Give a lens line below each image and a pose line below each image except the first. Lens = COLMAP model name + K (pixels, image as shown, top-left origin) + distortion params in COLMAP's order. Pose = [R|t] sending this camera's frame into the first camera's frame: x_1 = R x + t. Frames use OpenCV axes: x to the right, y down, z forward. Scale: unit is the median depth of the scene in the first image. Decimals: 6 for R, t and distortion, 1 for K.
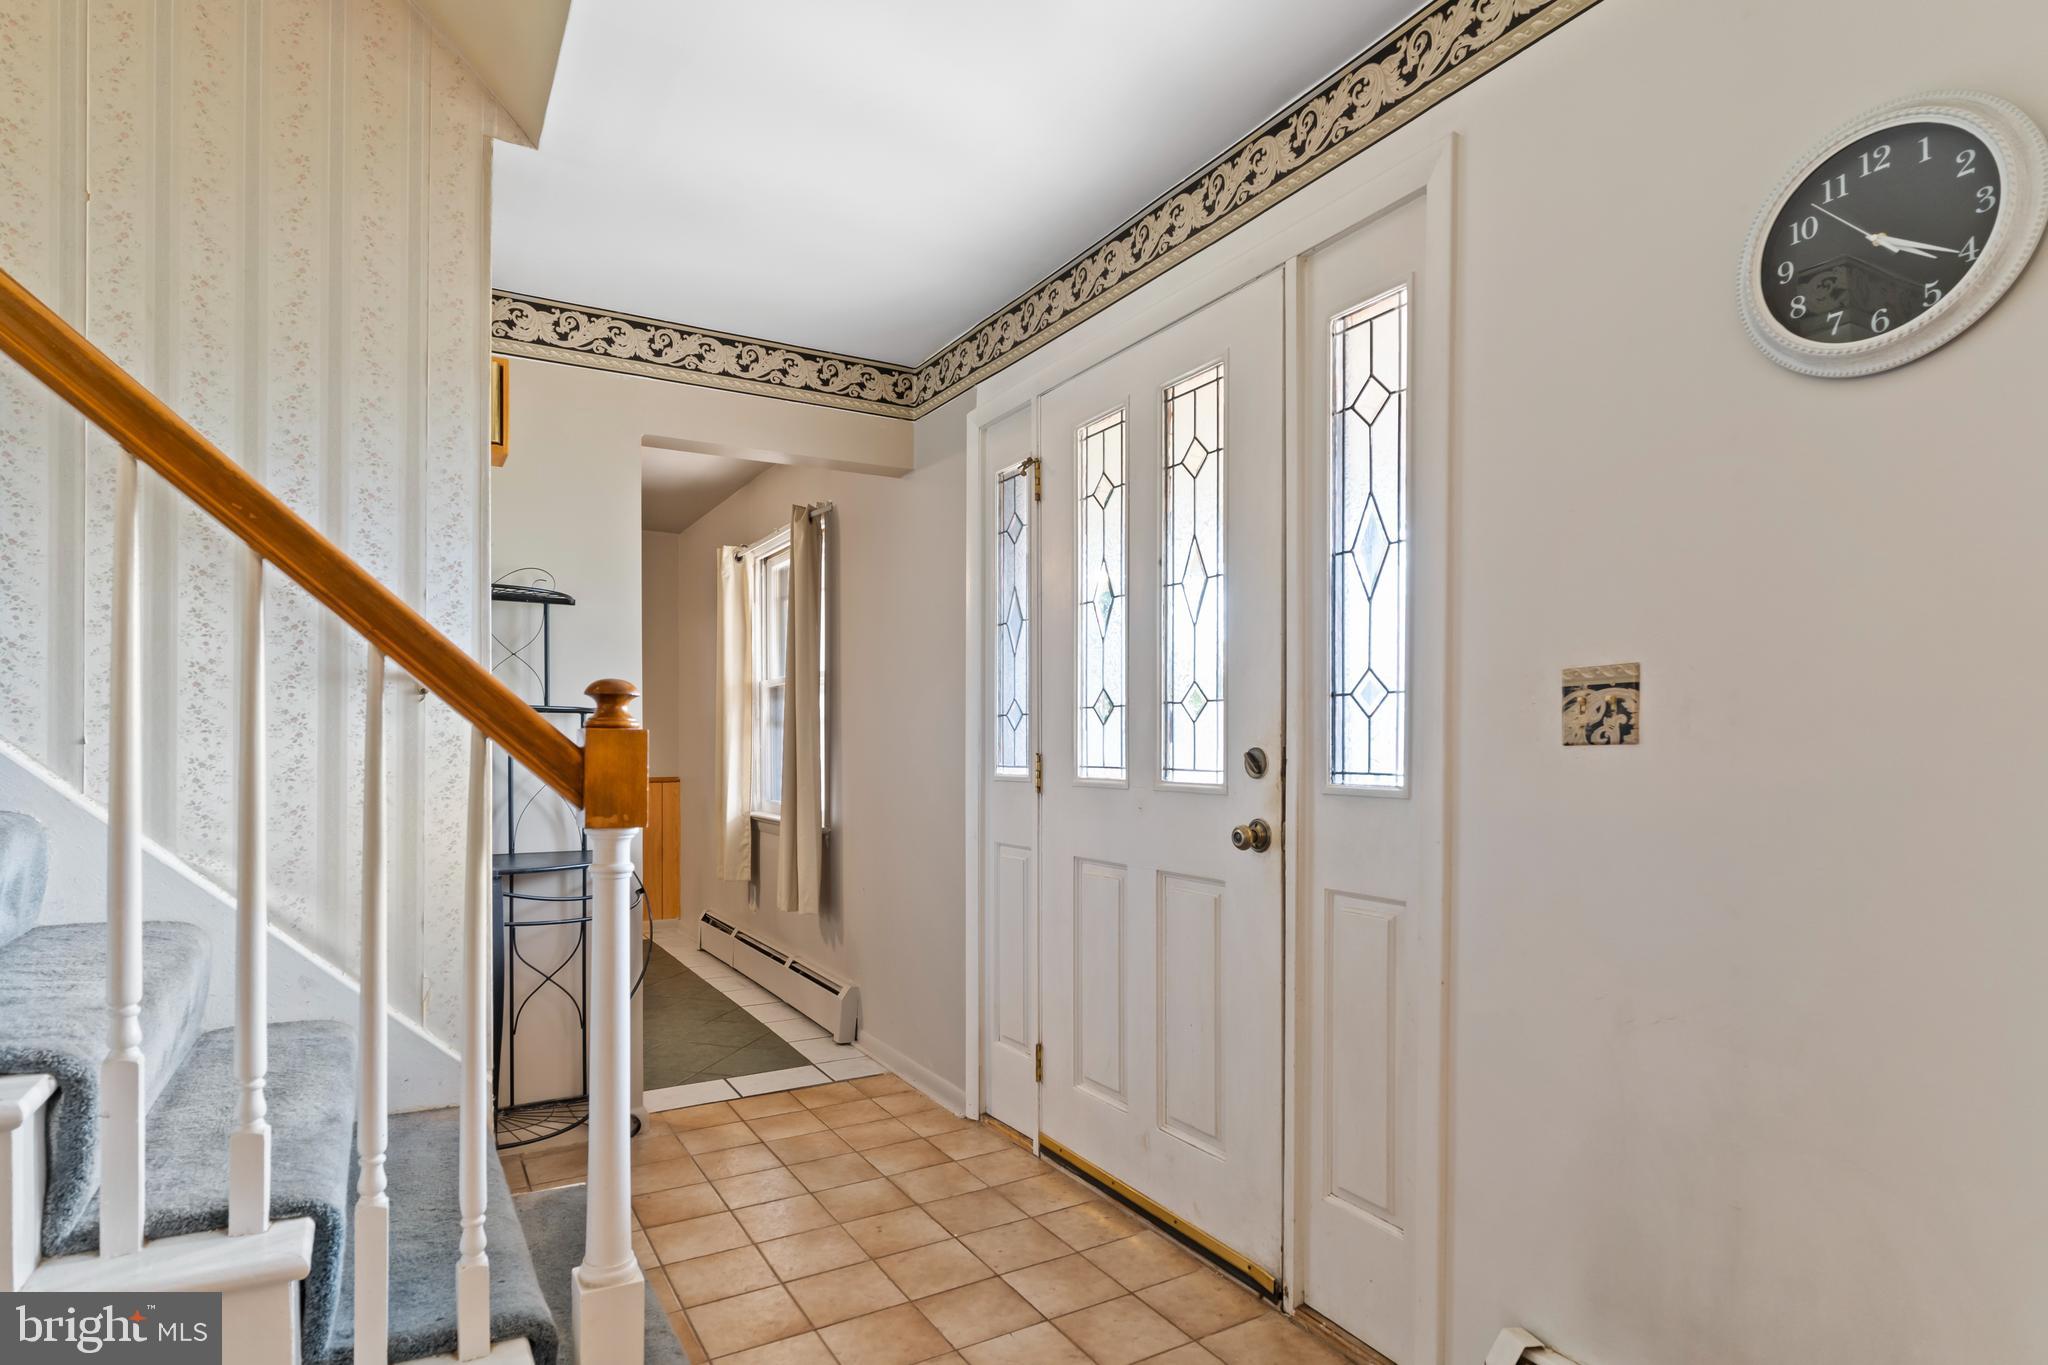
lens RADIAL K [[1082.2, 0, 1026.4], [0, 1082.2, 770.9], [0, 0, 1]] dist [-0.007000, 0.000386]
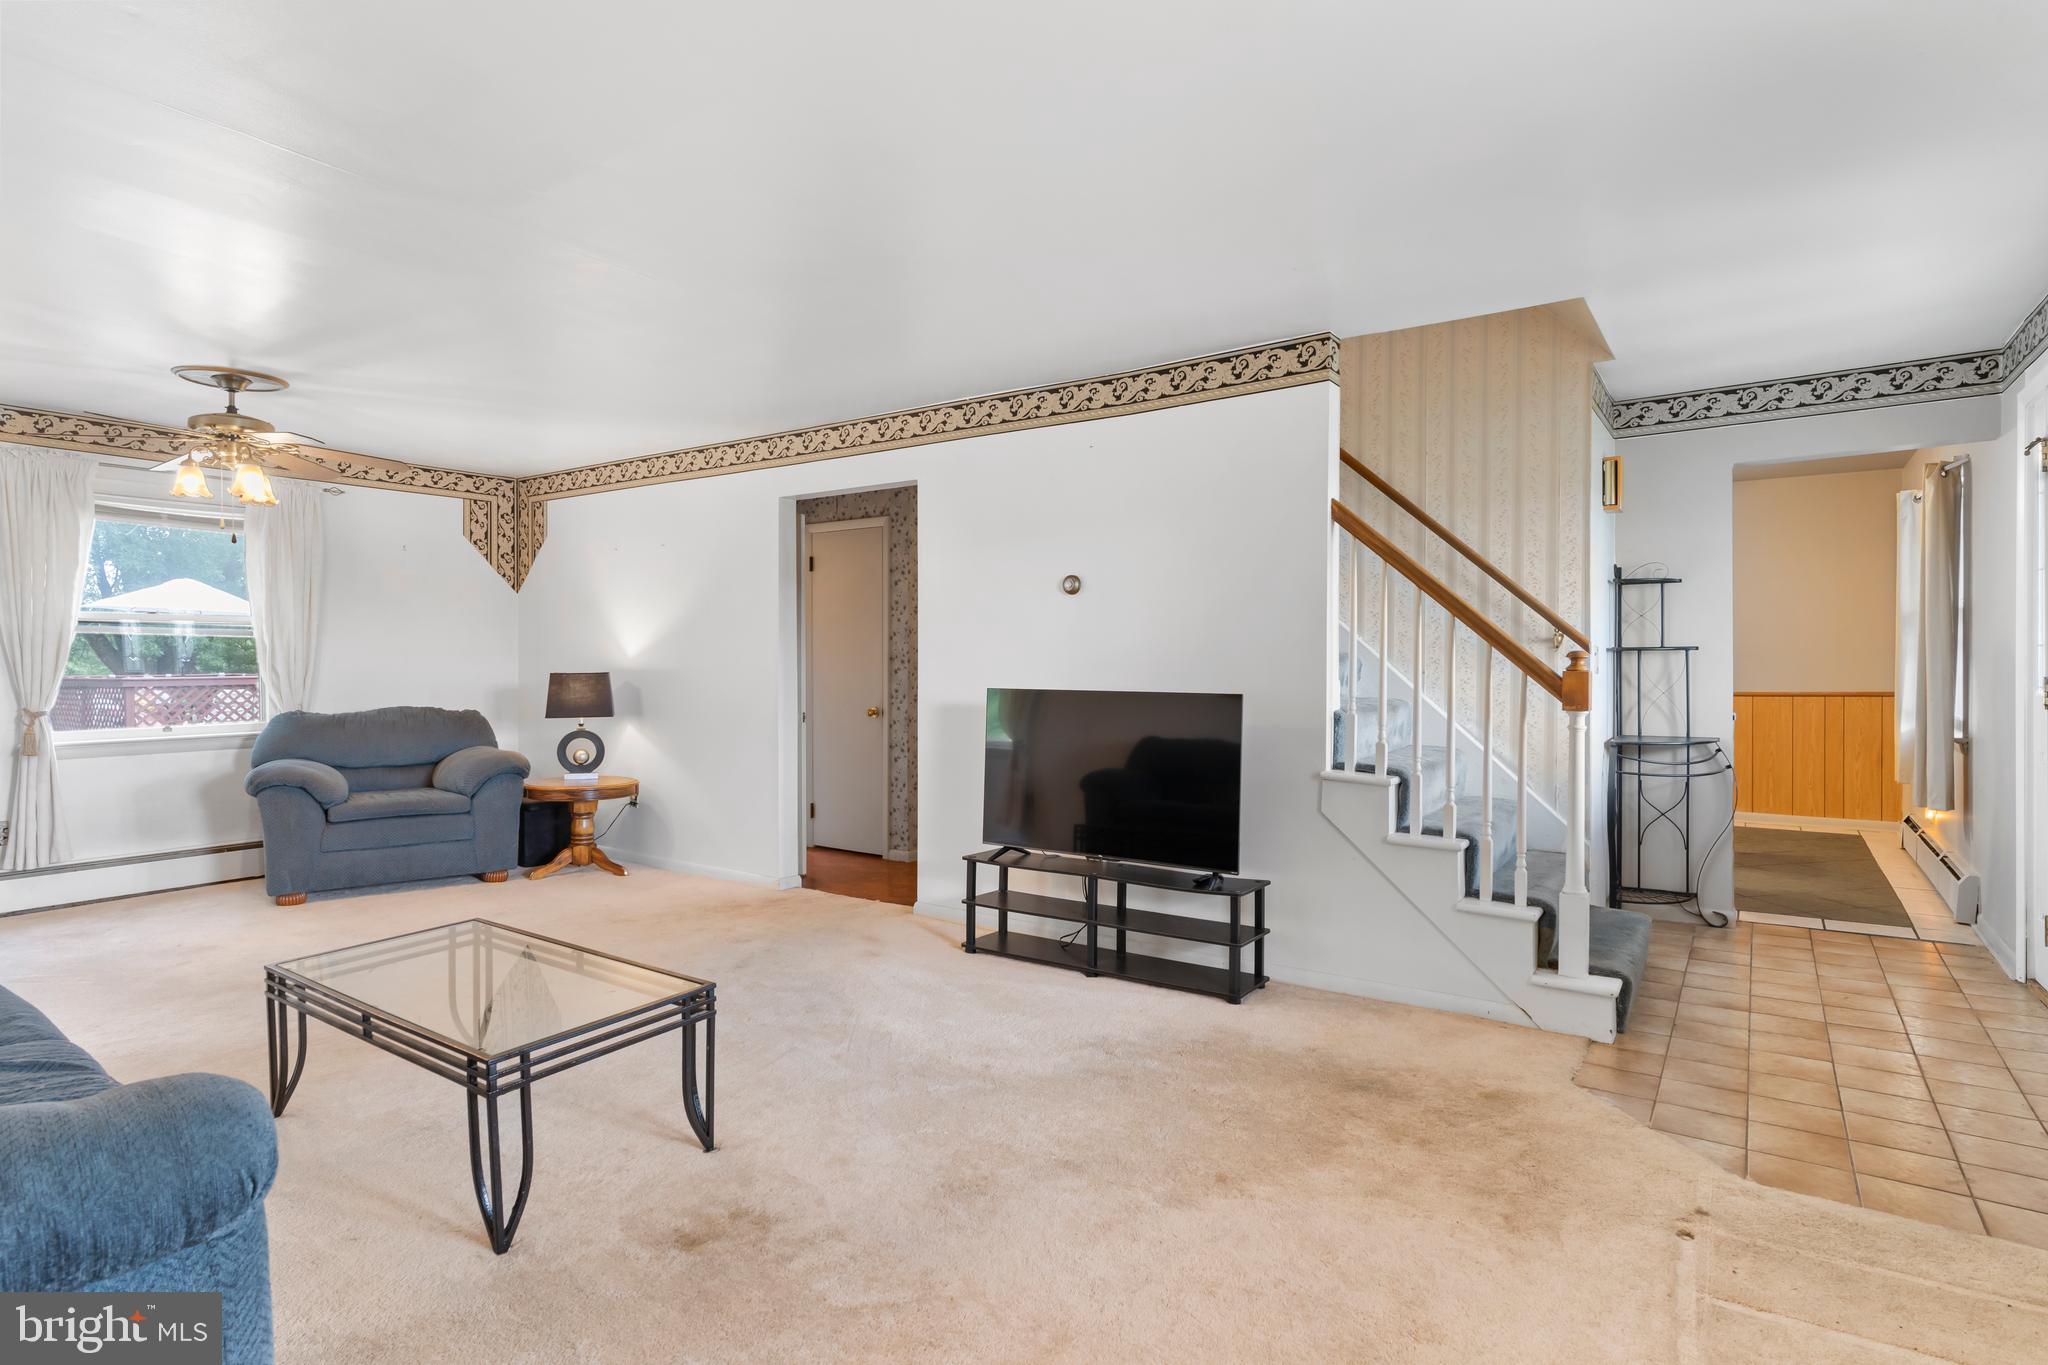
lens RADIAL K [[1048.7, 0, 1024.0], [0, 1048.7, 682.5], [0, 0, 1]] dist [-0.004349, 0.000235]
pose [[0.422183, 0.011975, -0.906432, 0.816540], [-0.009045, 0.999919, 0.008997, -0.014300], [0.906466, 0.004400, 0.422256, -0.754734]]
